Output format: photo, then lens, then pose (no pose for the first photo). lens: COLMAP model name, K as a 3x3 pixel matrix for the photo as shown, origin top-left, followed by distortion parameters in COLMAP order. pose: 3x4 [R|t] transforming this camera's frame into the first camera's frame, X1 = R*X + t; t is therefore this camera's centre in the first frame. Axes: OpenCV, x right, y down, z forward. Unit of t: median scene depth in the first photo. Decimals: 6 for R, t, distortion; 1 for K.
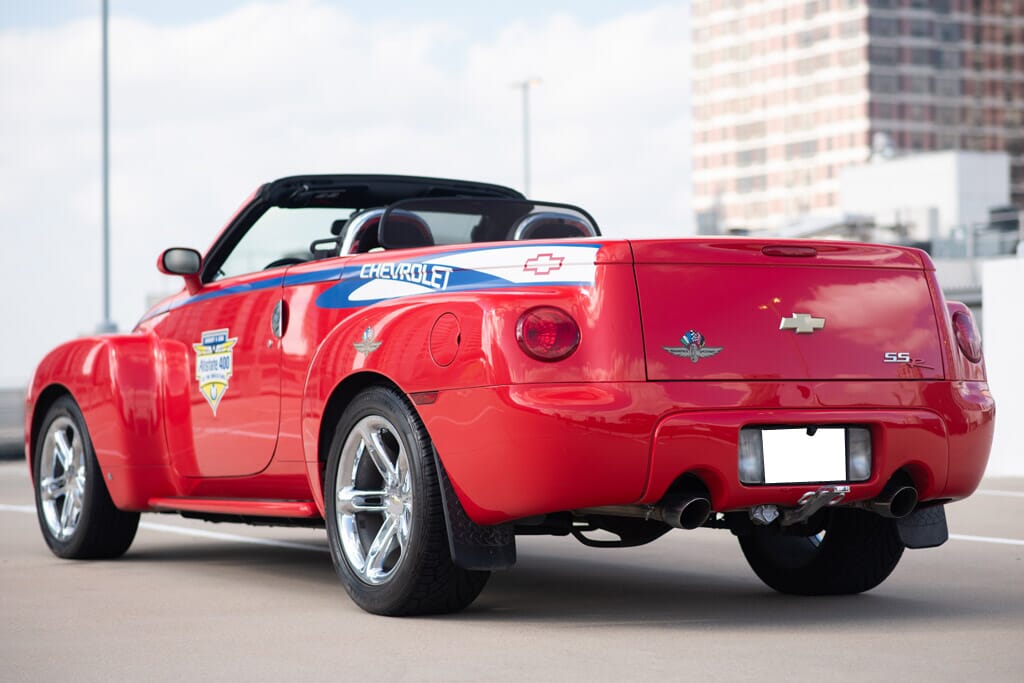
lens RADIAL K [[2784.1, 0, 512.0], [0, 2784.1, 341.5], [0, 0, 1]] dist [0.063572, -0.058827]
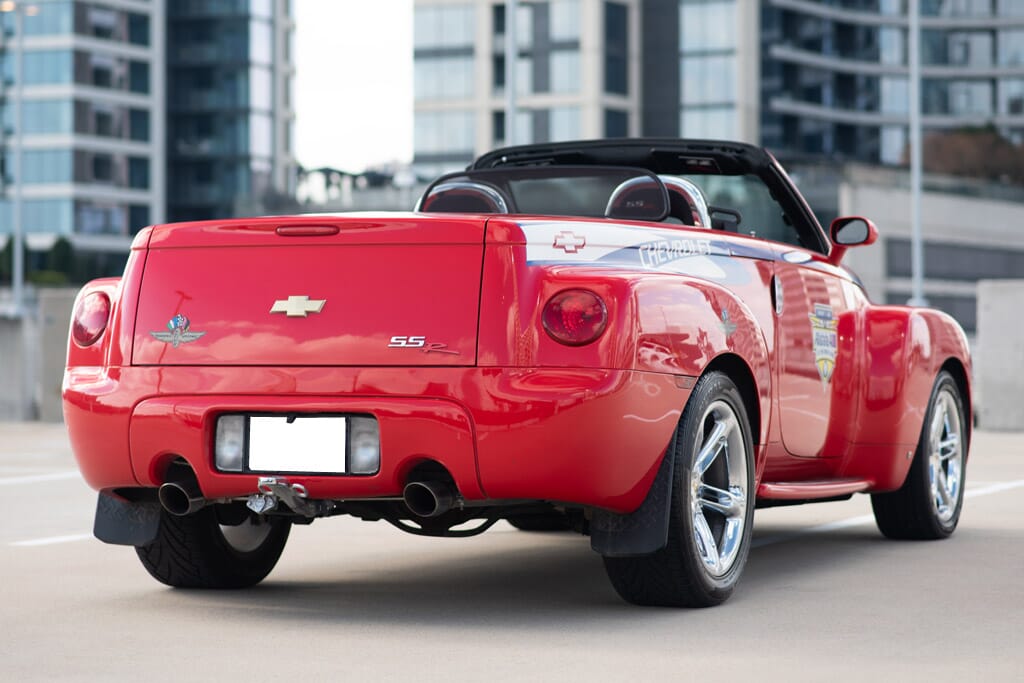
lens RADIAL K [[2784.1, 0, 512.0], [0, 2784.1, 341.5], [0, 0, 1]] dist [0.063572, -0.058827]
pose [[0.603626, 0.003342, -0.797261, 0.908457], [0.010205, 0.999877, 0.011918, -0.005059], [0.797203, -0.015330, 0.603517, 0.482765]]
